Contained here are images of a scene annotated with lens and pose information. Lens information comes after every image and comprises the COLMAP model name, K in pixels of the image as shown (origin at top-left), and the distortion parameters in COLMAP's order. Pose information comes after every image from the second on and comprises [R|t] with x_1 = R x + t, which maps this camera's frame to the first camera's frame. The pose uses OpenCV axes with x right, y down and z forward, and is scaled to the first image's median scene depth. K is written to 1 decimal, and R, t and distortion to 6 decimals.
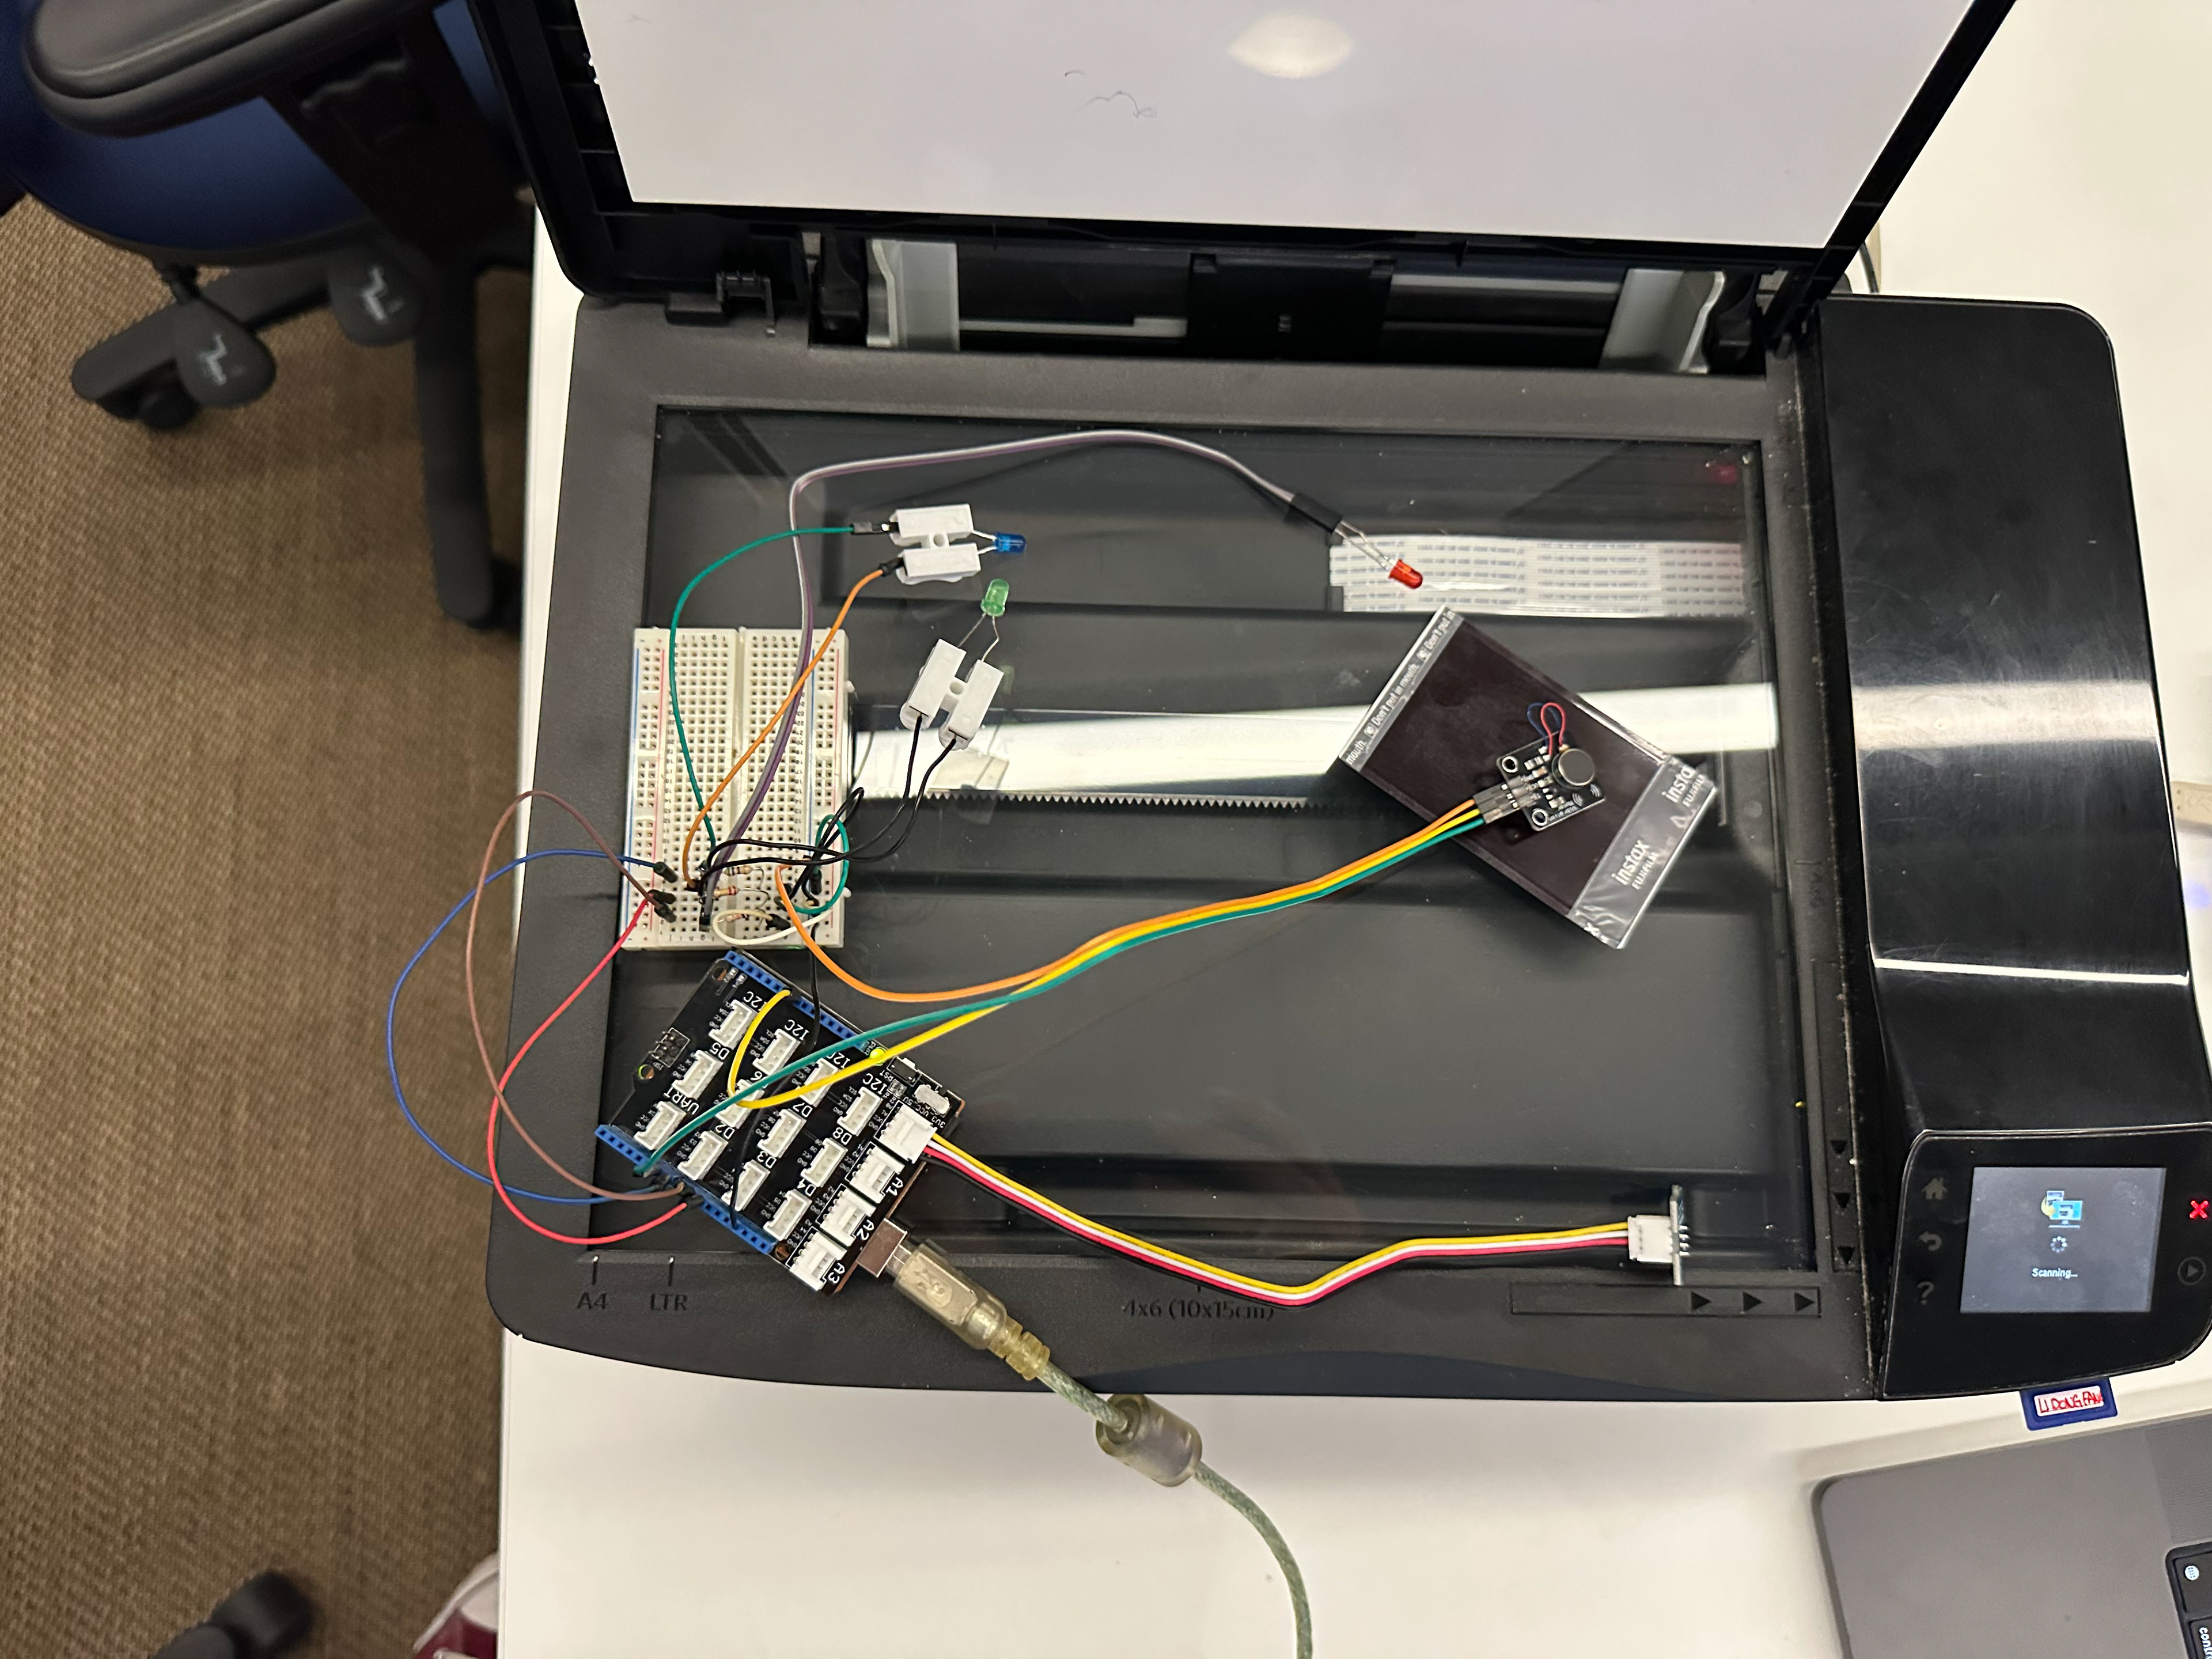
lens RADIAL K [[1544.5, 0, 1097.4], [0, 1544.5, 828.9], [0, 0, 1]] dist [-0.017337, -0.000215]
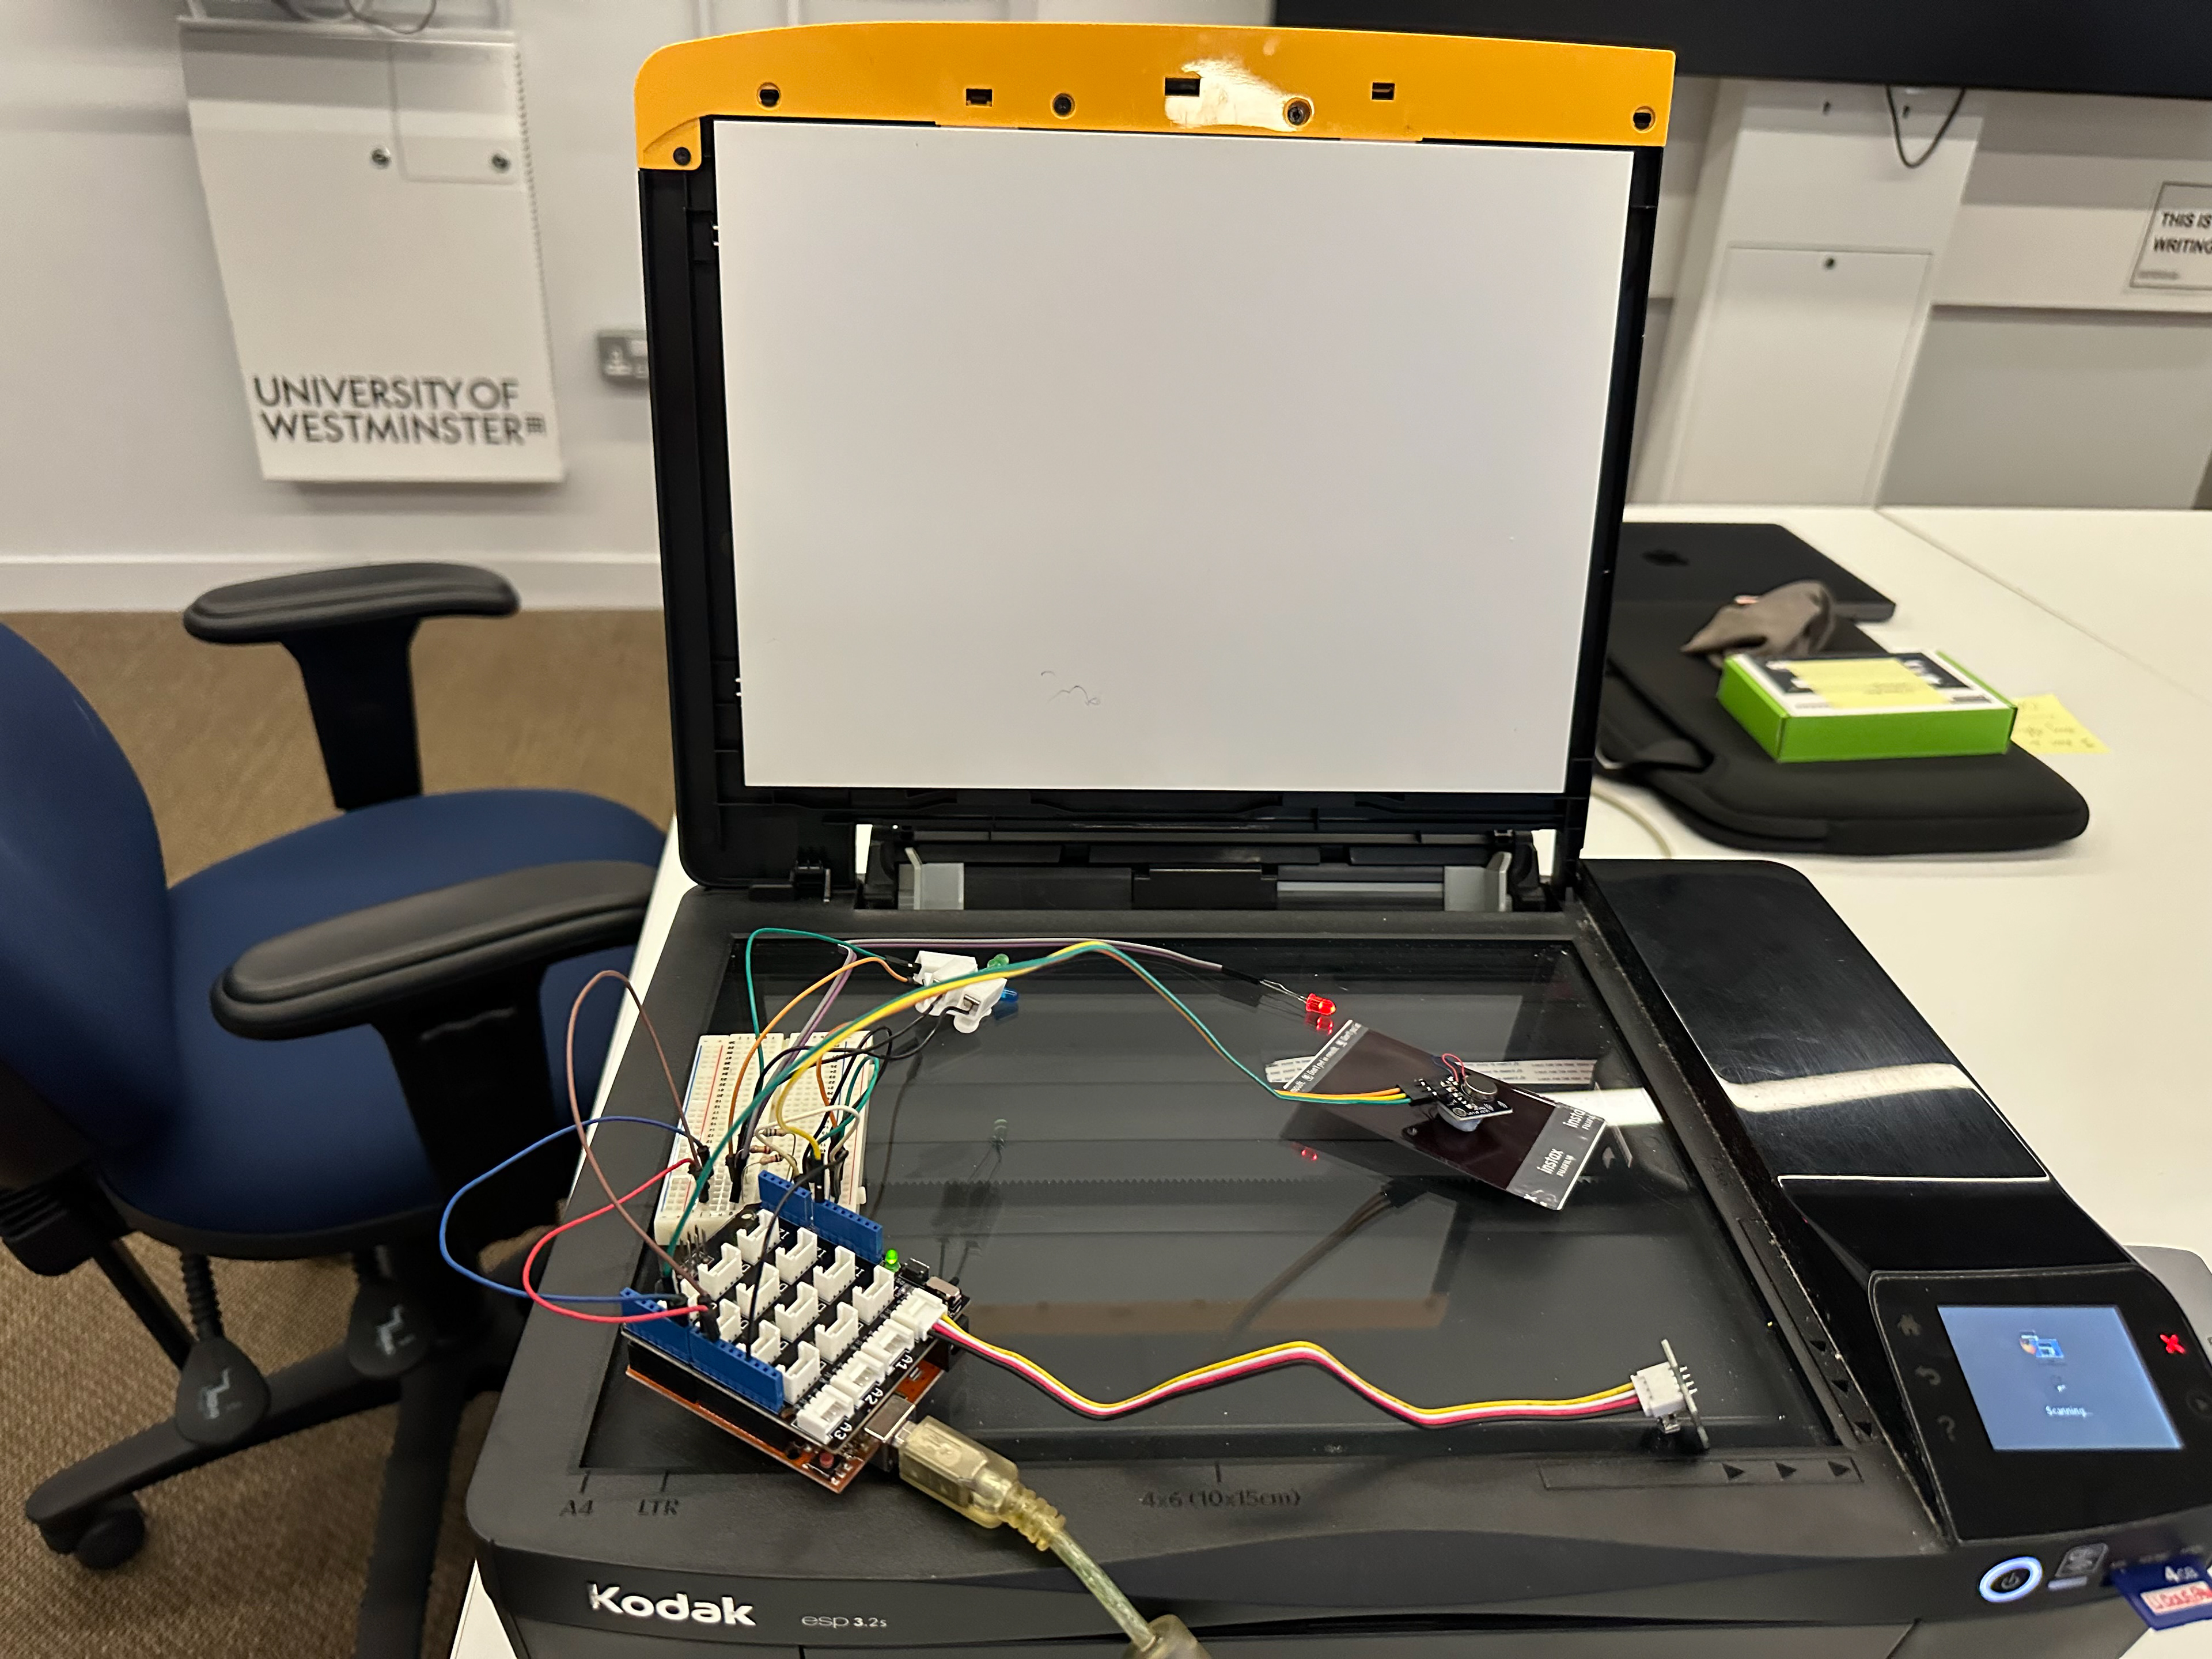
lens RADIAL K [[1544.5, 0, 1108.8], [0, 1544.5, 827.2], [0, 0, 1]] dist [-0.017337, -0.000215]
pose [[0.997761, -0.040444, 0.053257, -0.034968], [0.066660, 0.665087, -0.743785, 0.721208], [-0.005339, 0.745670, 0.666294, 0.056678]]
